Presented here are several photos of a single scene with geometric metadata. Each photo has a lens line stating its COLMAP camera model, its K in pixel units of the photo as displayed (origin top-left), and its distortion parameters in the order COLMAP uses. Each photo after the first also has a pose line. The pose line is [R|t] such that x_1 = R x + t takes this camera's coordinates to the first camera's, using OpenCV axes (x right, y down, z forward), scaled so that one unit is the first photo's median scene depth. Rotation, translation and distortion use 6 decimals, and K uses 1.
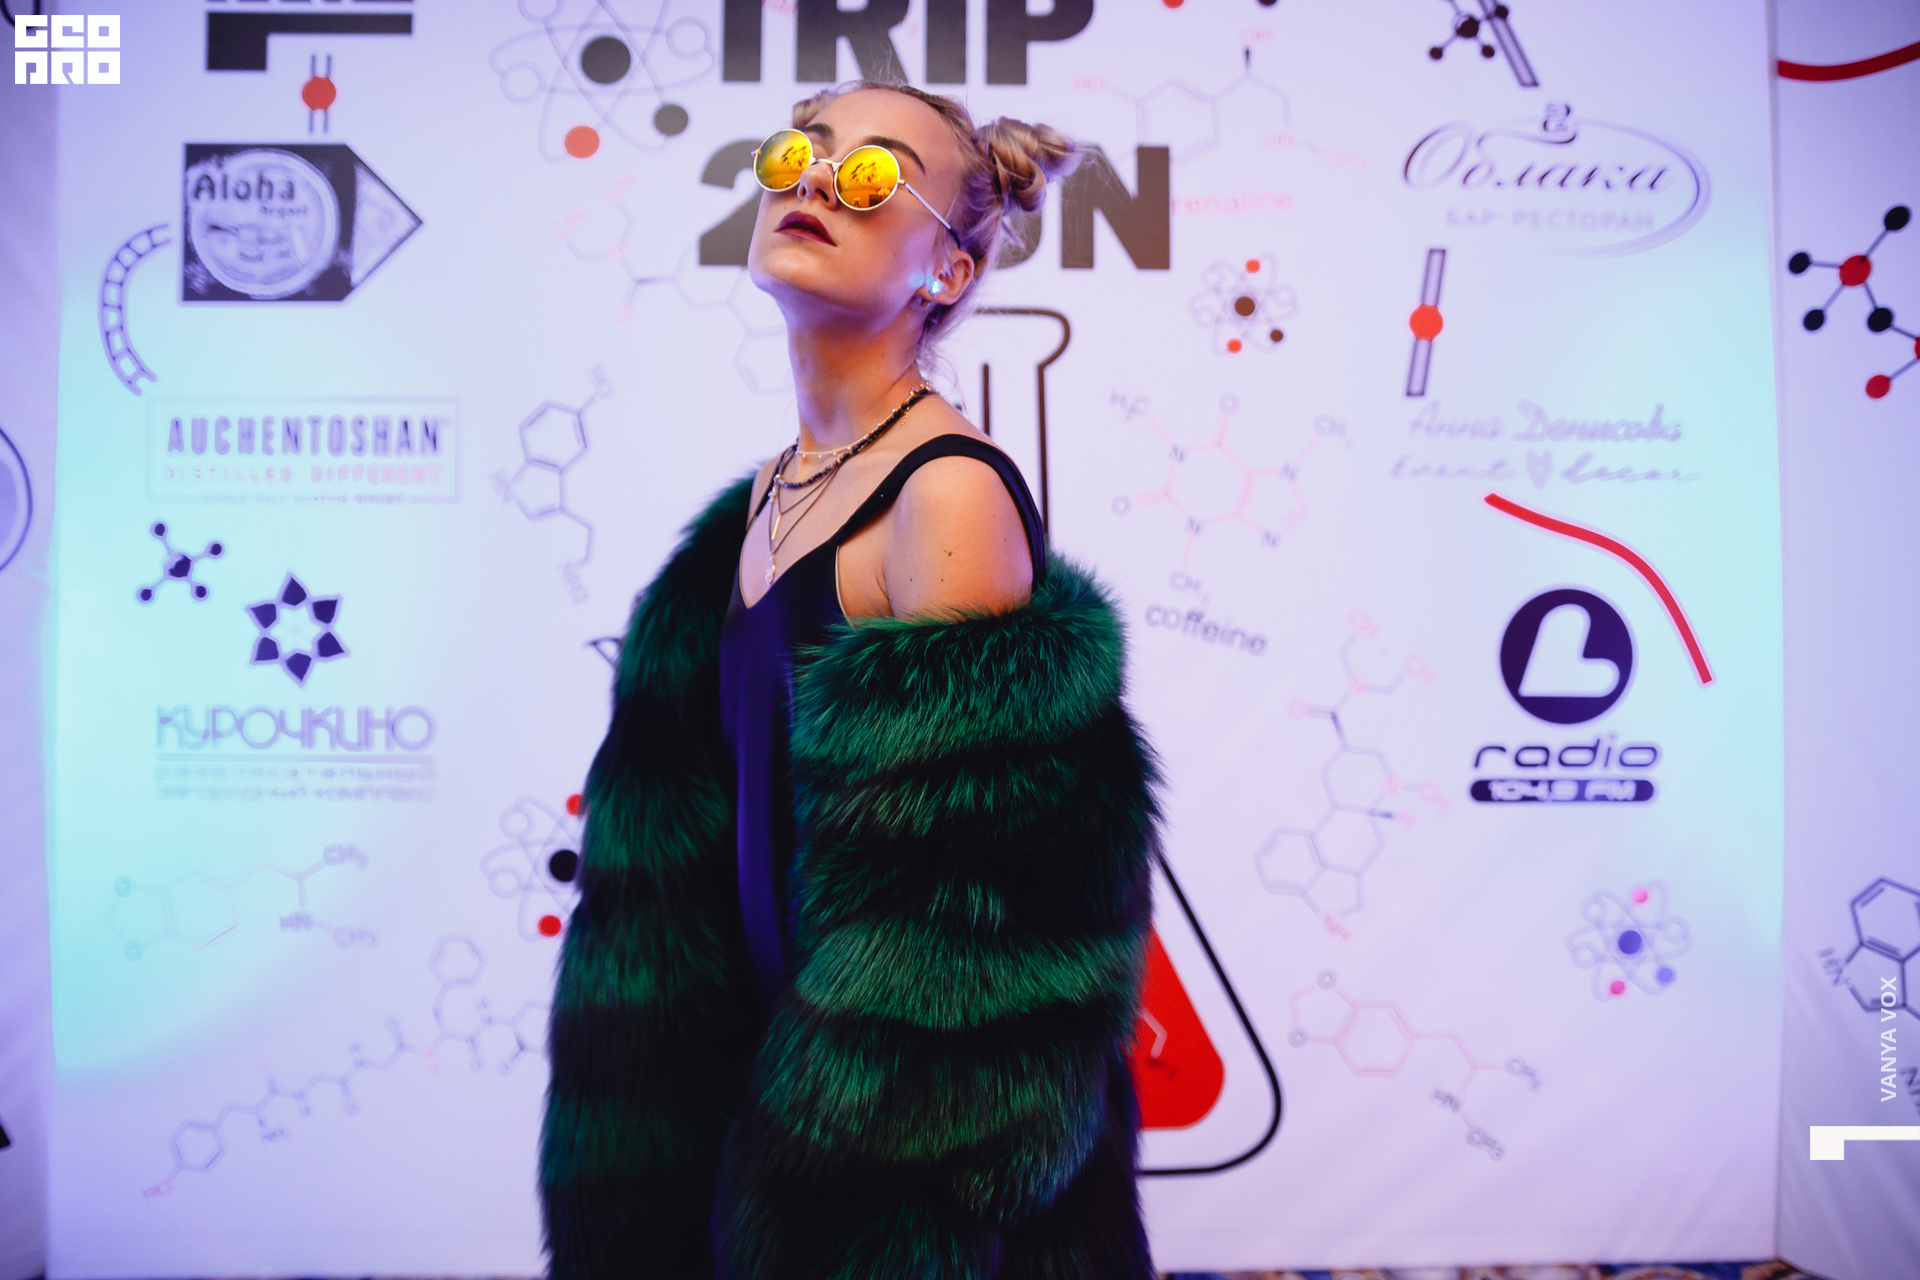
lens RADIAL K [[1546.0, 0, 956.7], [0, 1546.0, 639.2], [0, 0, 1]] dist [-0.131754, 0.119166]
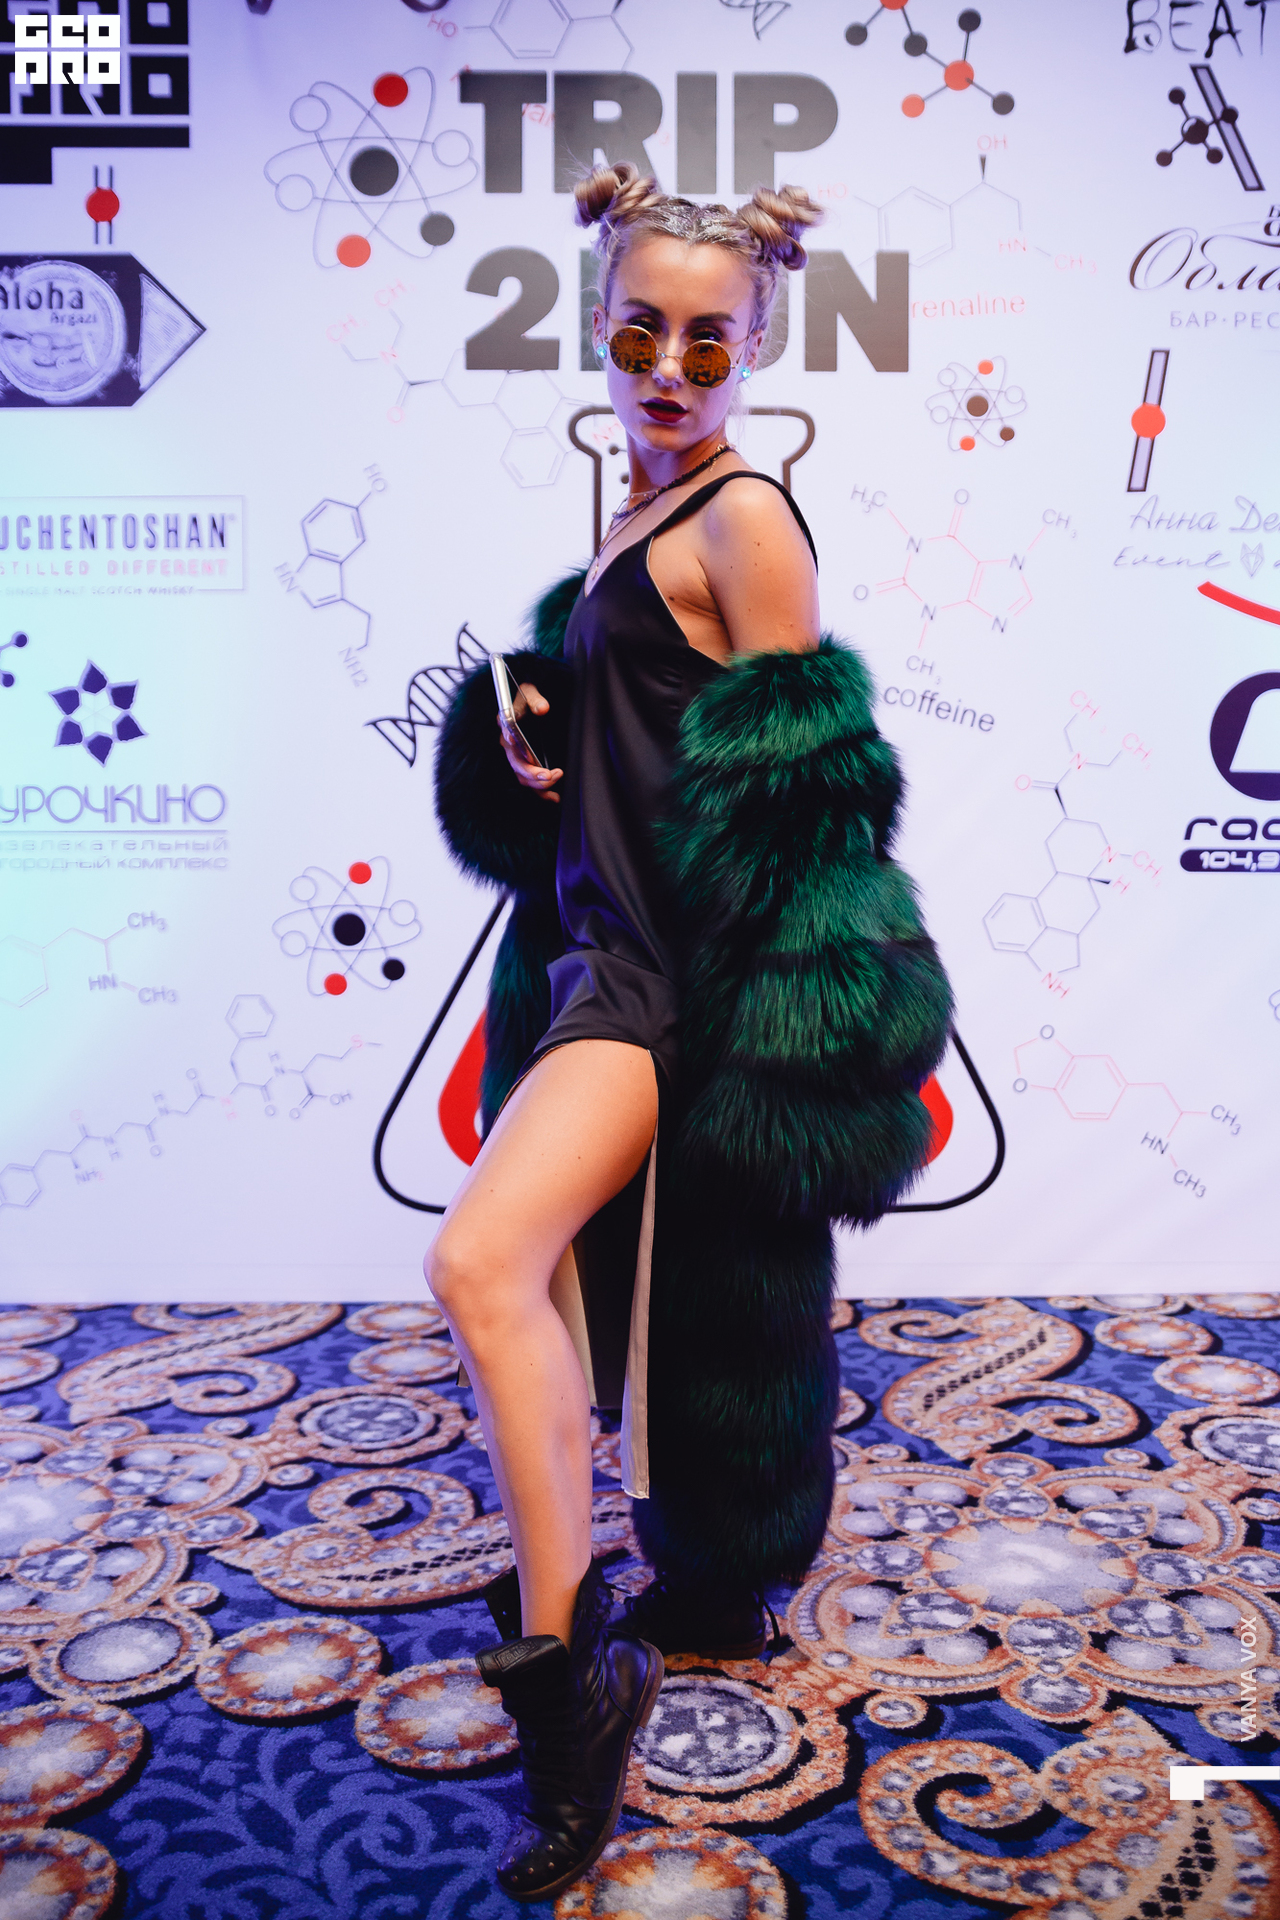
lens RADIAL K [[1579.8, 0, 640.9], [0, 1579.8, 954.8], [0, 0, 1]] dist [-0.129266, 0.117335]
pose [[0.999887, -0.001902, -0.014915, -0.031103], [0.003266, 0.995753, 0.092006, 0.063895], [0.014677, -0.092044, 0.995647, -0.115077]]
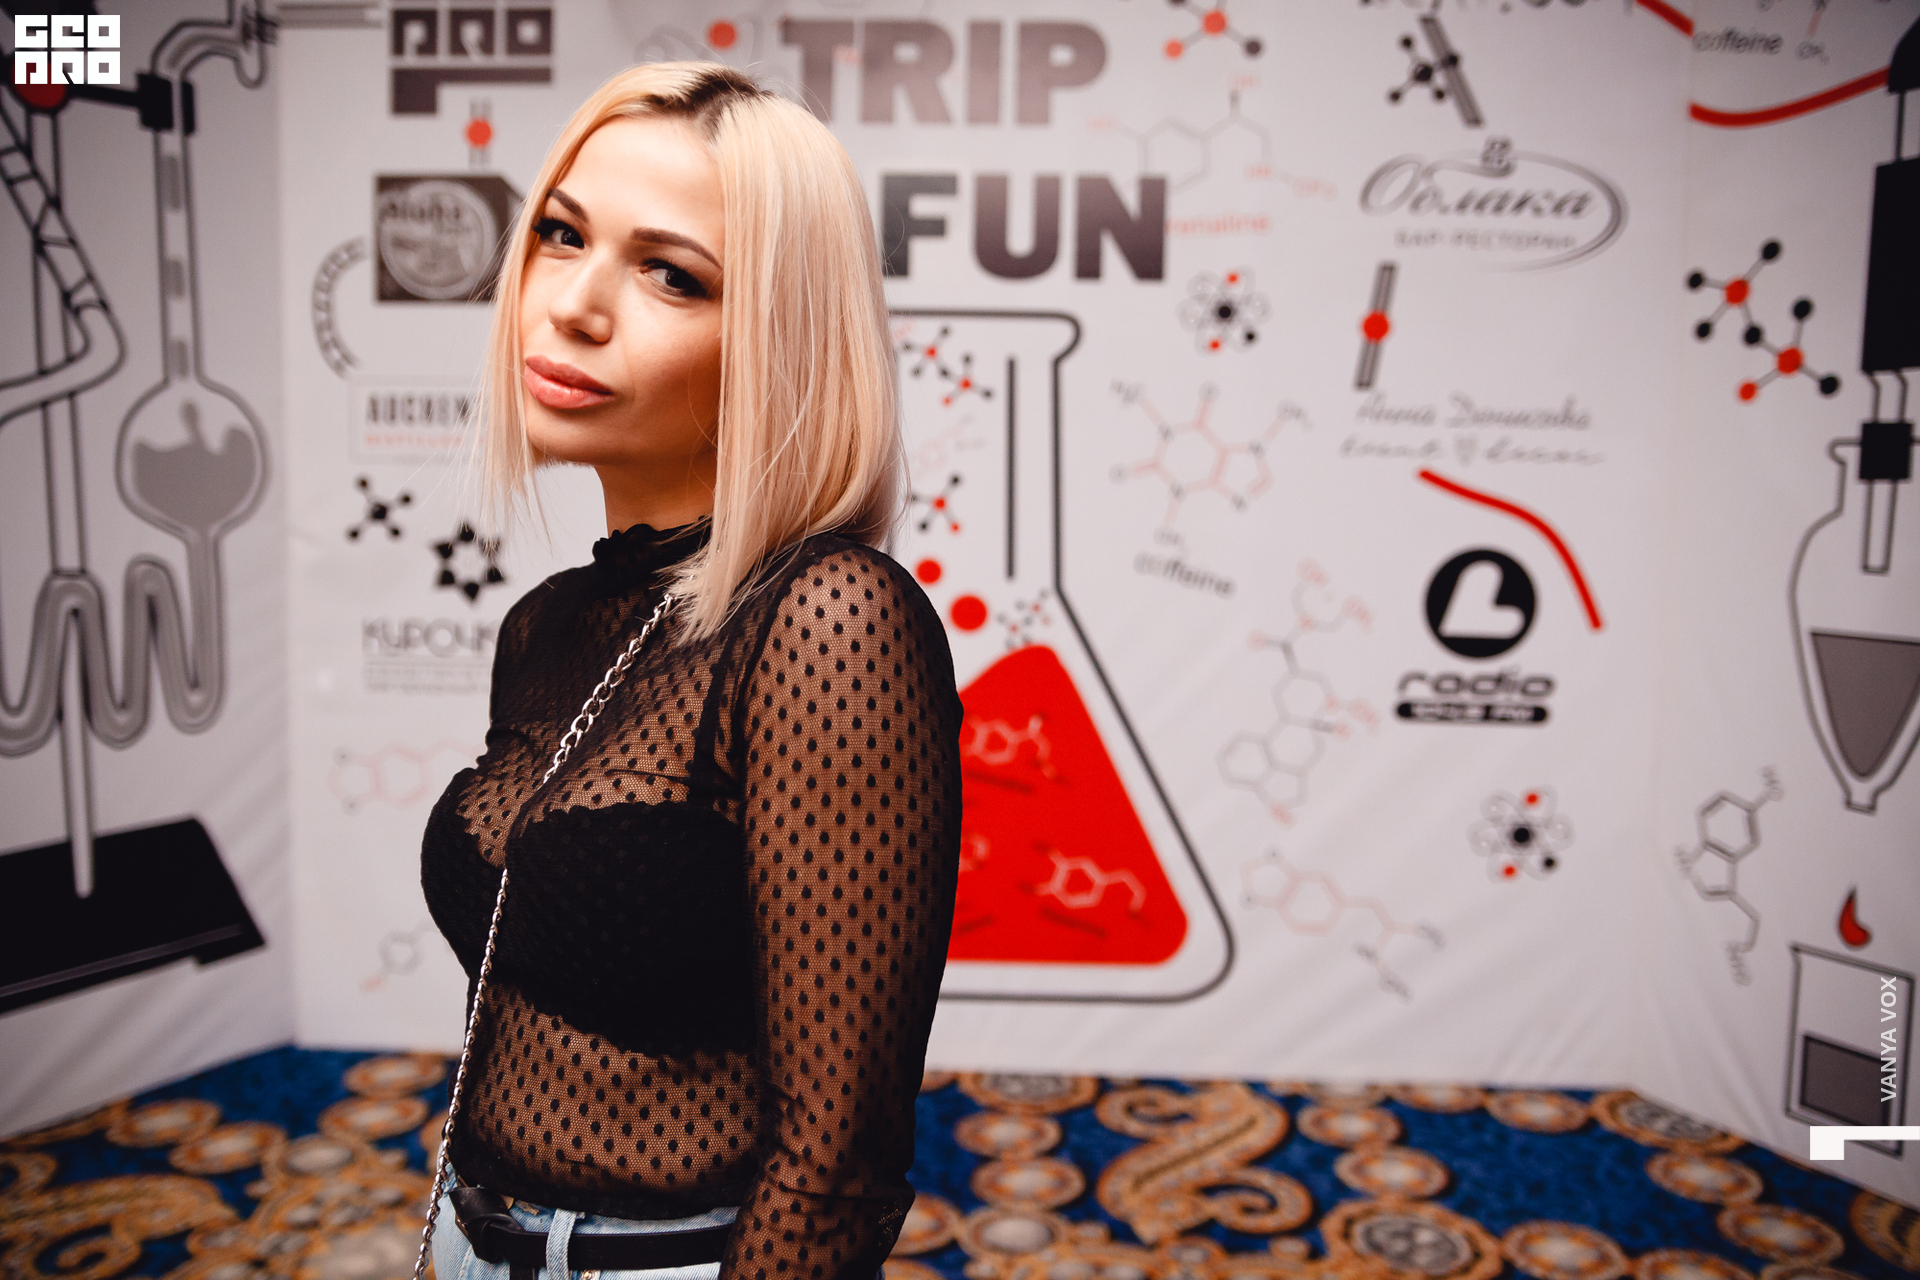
lens RADIAL K [[1513.2, 0, 960.7], [0, 1513.2, 638.5], [0, 0, 1]] dist [-0.130648, 0.120885]
pose [[0.997230, 0.023468, -0.070577, 0.069252], [-0.016050, 0.994459, 0.103890, -0.079882], [0.072624, -0.102469, 0.992082, -0.229635]]
